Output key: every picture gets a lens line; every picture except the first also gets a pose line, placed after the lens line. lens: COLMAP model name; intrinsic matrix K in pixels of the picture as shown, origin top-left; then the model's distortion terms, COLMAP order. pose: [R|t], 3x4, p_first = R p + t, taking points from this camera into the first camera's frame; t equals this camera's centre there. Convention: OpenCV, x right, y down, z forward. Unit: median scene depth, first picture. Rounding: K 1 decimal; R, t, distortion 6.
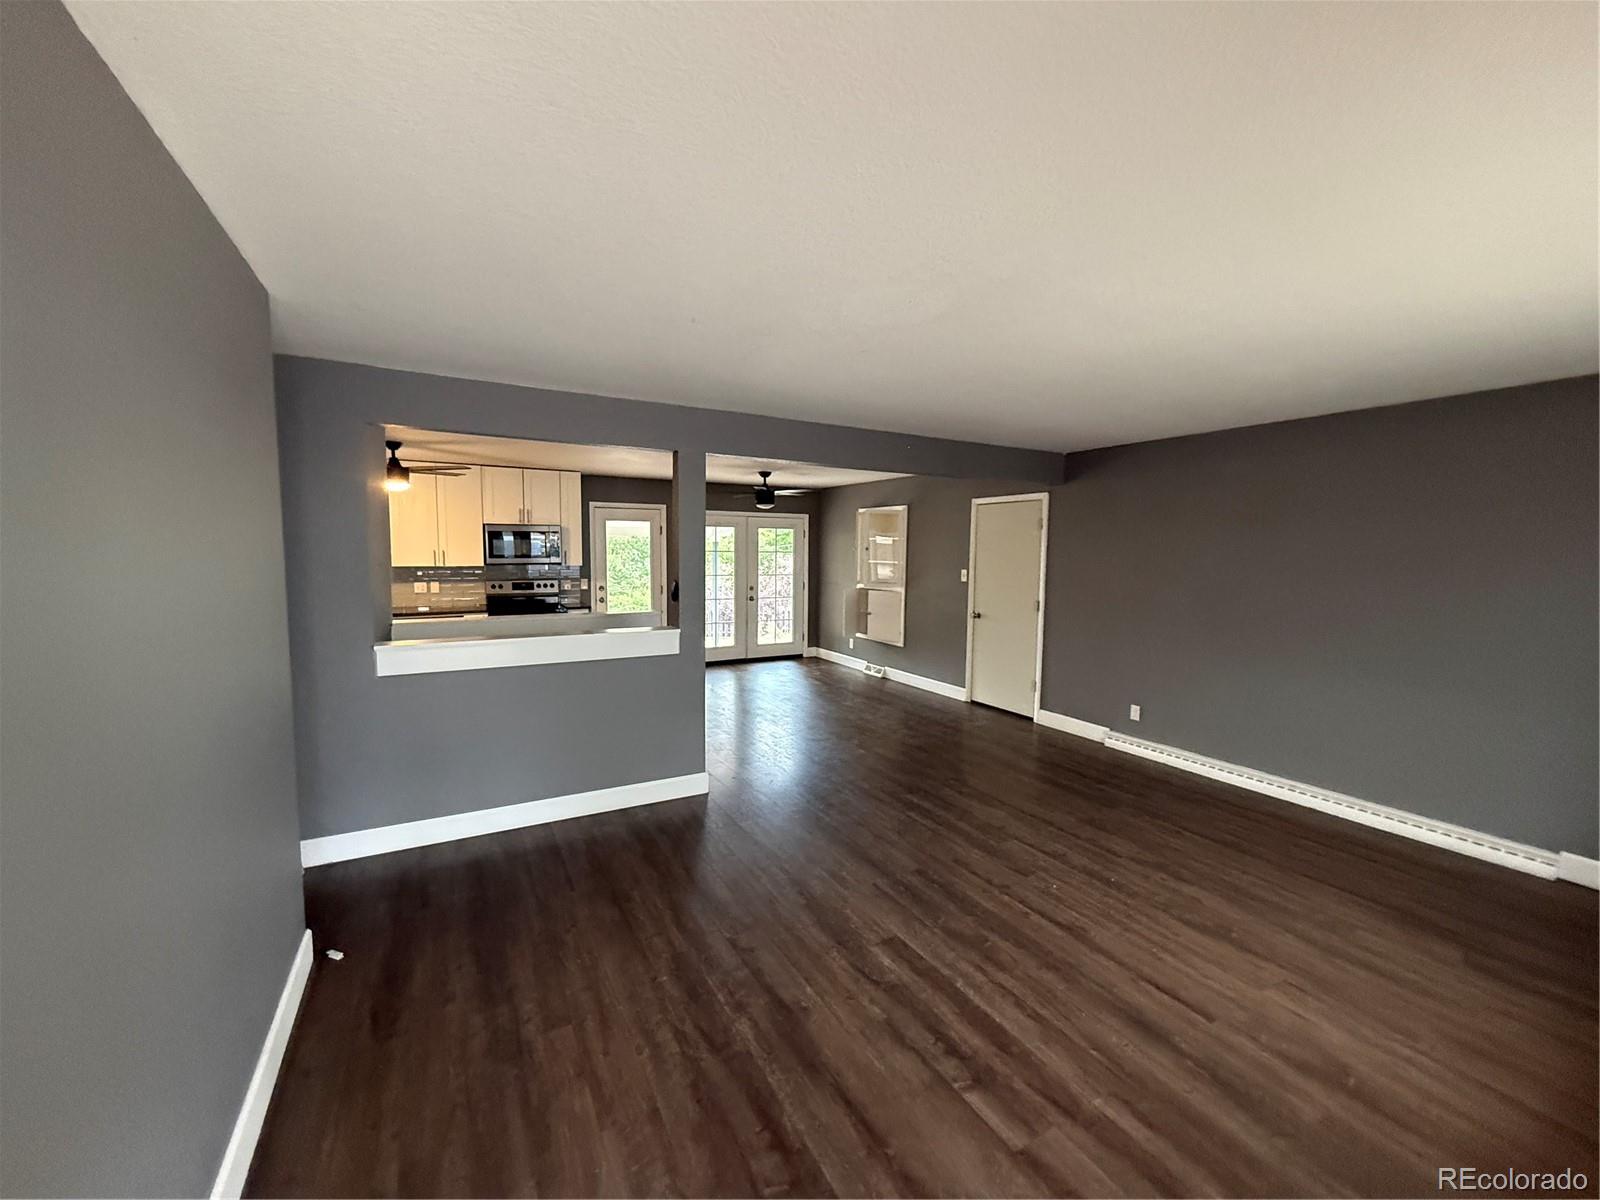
lens RADIAL K [[638.6, 0, 804.8], [0, 638.6, 598.8], [0, 0, 1]] dist [0.000604, 0.000030]
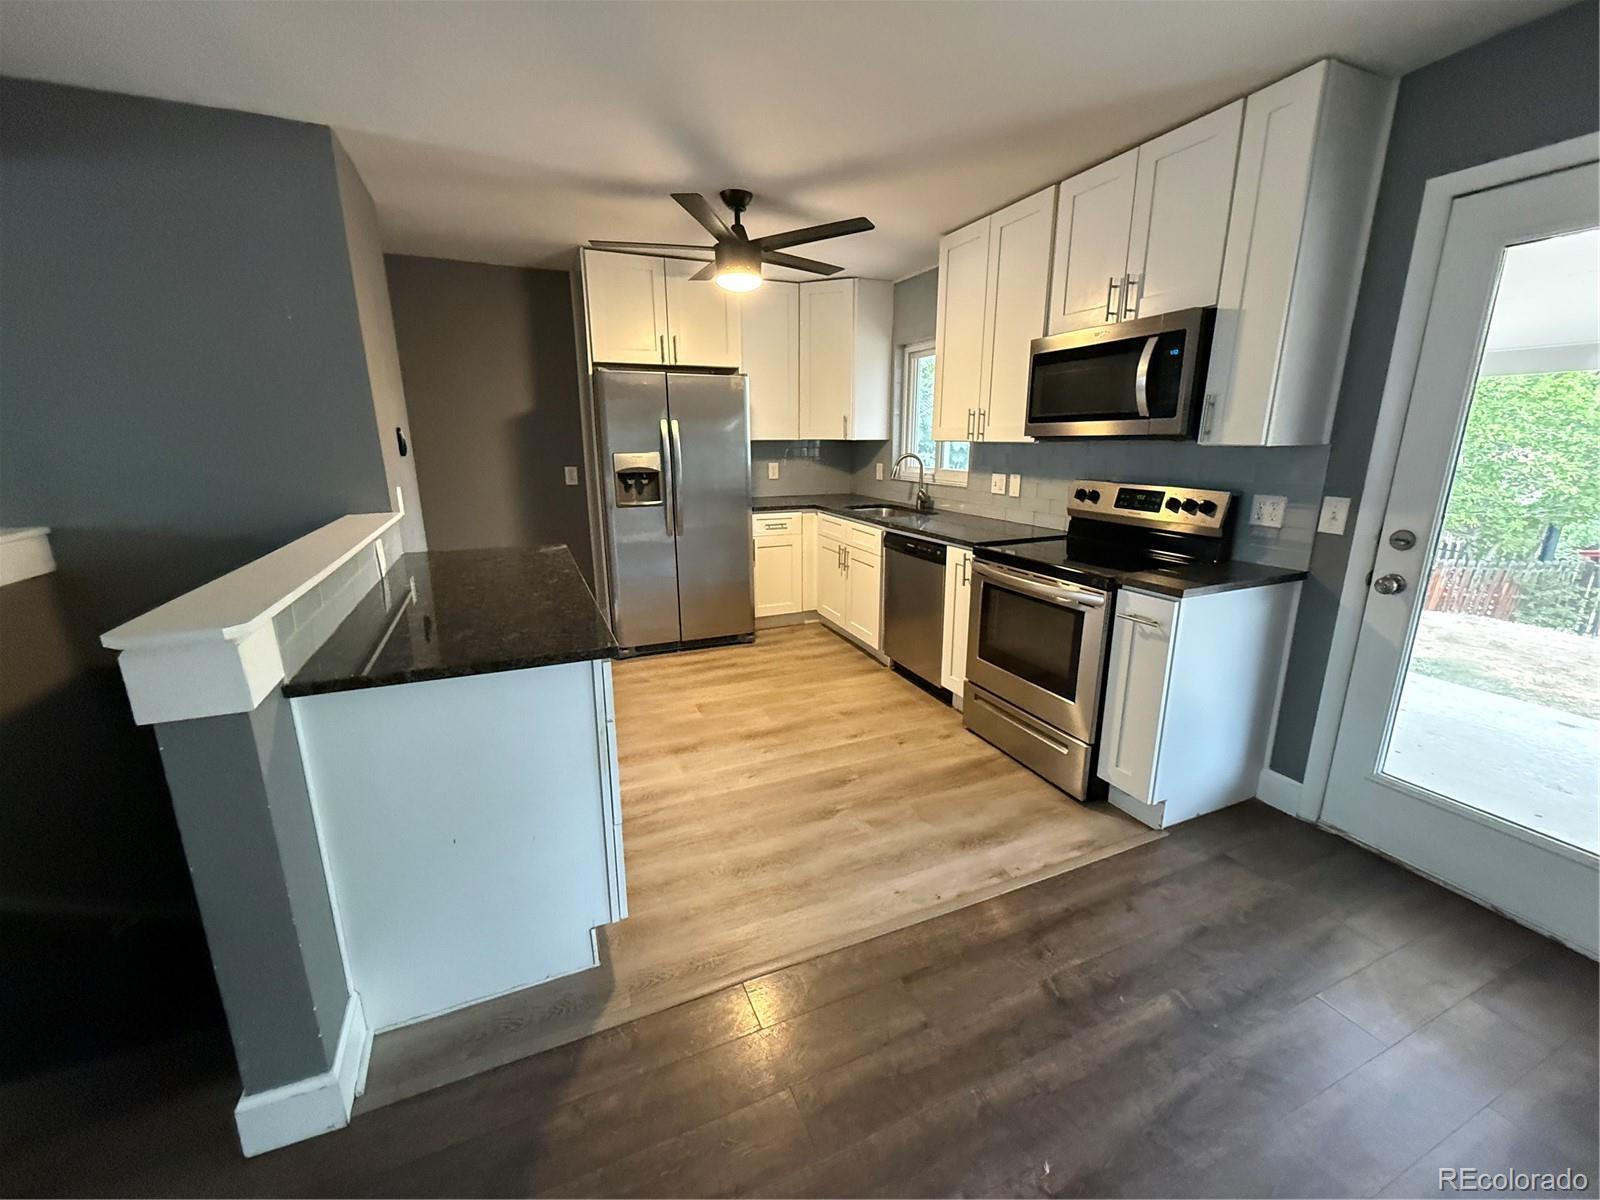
lens RADIAL K [[638.6, 0, 804.2], [0, 638.6, 598.4], [0, 0, 1]] dist [0.000604, 0.000030]
pose [[-0.102407, 0.234646, -0.966672, -0.070897], [-0.079453, 0.966746, 0.243081, -0.068533], [0.991564, 0.101699, -0.080358, 1.448019]]
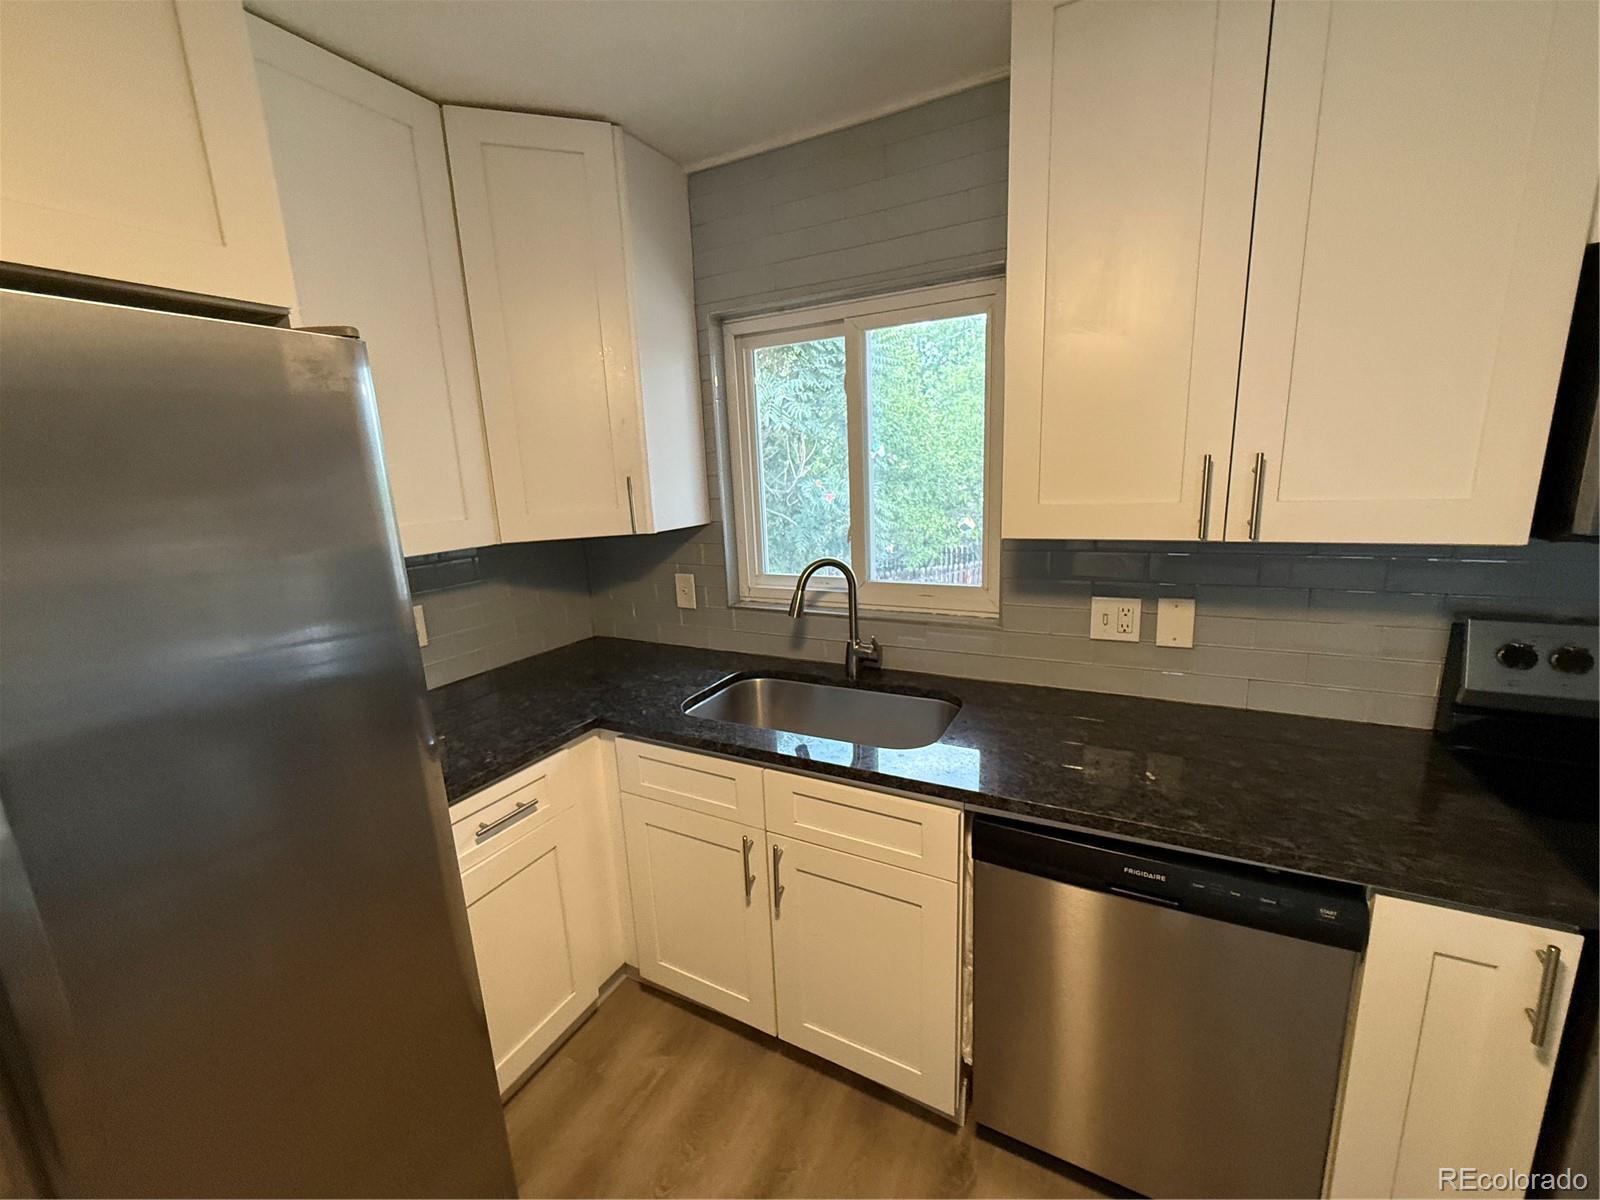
lens RADIAL K [[638.6, 0, 803.4], [0, 638.6, 598.3], [0, 0, 1]] dist [0.000604, 0.000030]
pose [[0.547772, 0.134475, -0.825749, -0.764280], [-0.018281, 0.988686, 0.148883, -0.095192], [0.836428, -0.066459, 0.544033, 1.258779]]
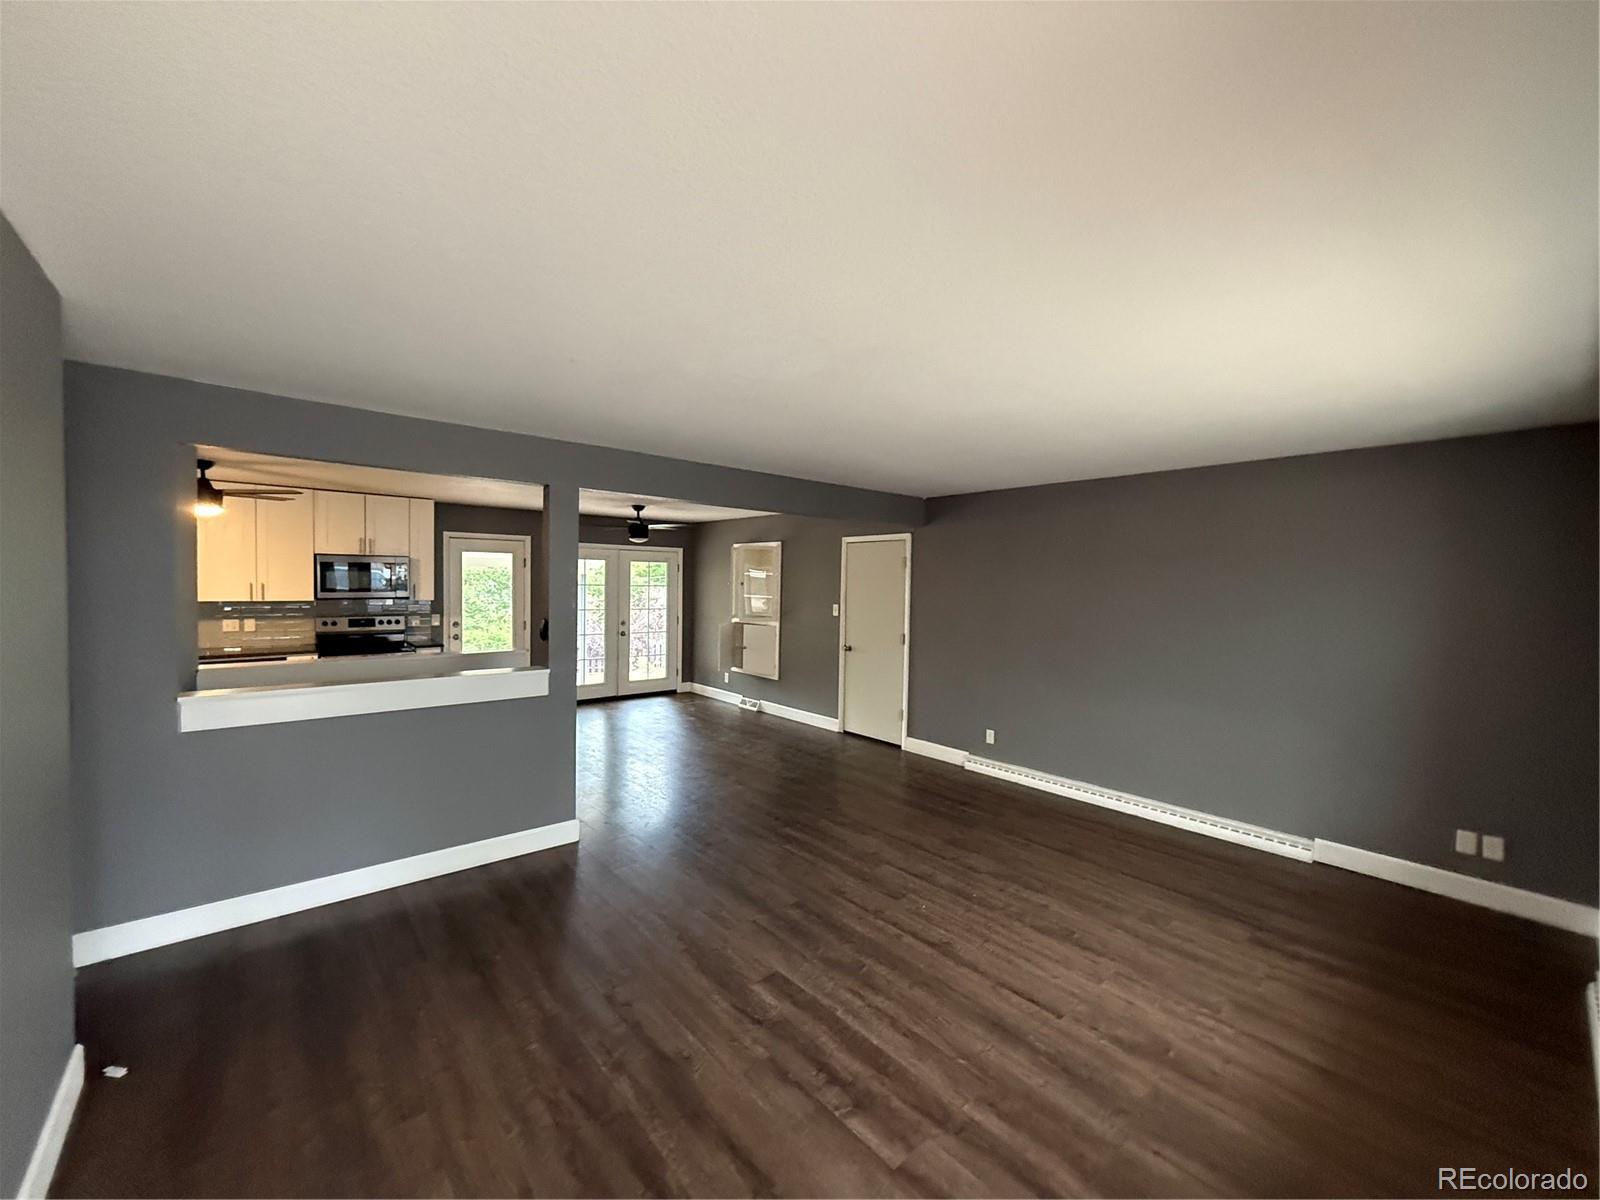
lens RADIAL K [[638.6, 0, 805.2], [0, 638.6, 598.3], [0, 0, 1]] dist [0.000604, 0.000030]
pose [[0.980220, 0.001078, 0.197908, -0.009077], [0.008813, 0.998756, -0.049088, -0.007840], [-0.197715, 0.049861, 0.978991, -0.018099]]
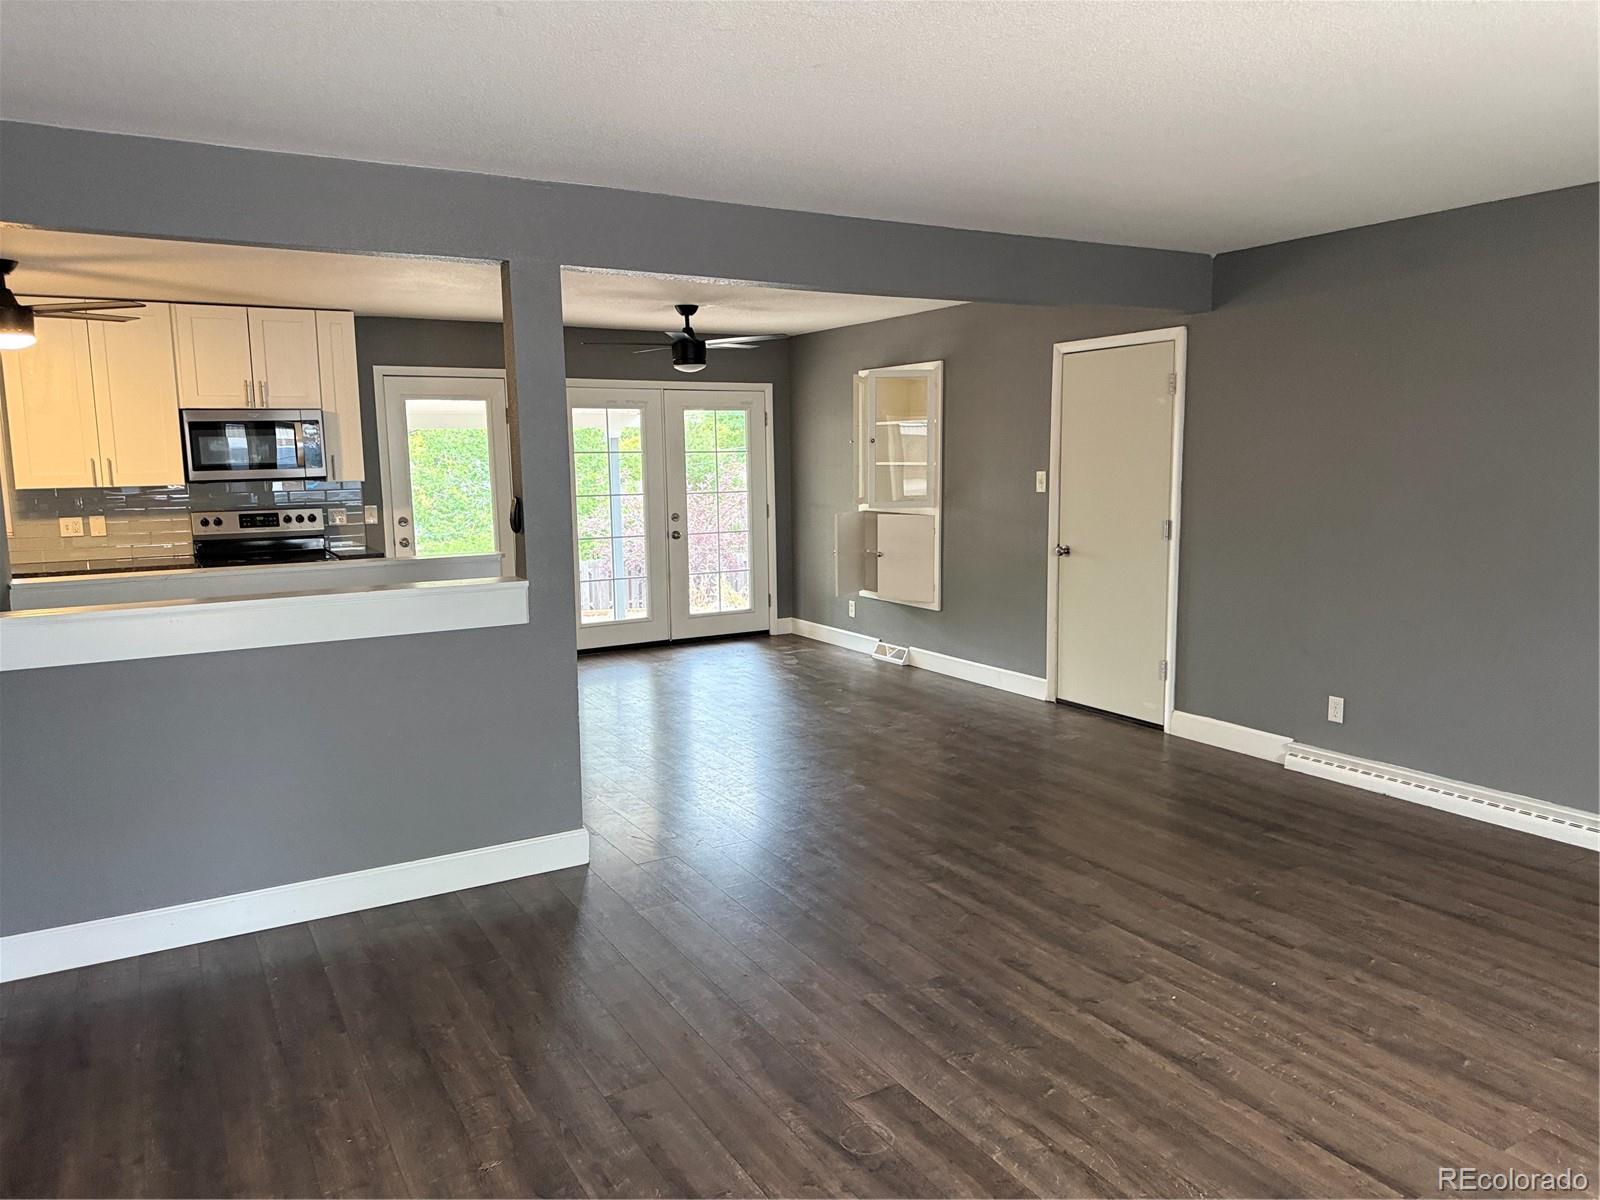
lens RADIAL K [[1130.2, 0, 808.8], [0, 1130.2, 598.5], [0, 0, 1]] dist [0.038862, -0.039206]
pose [[0.999502, -0.026935, 0.016460, 0.036316], [0.026063, 0.998357, 0.051038, 0.017354], [-0.017808, -0.050583, 0.998561, -0.011457]]
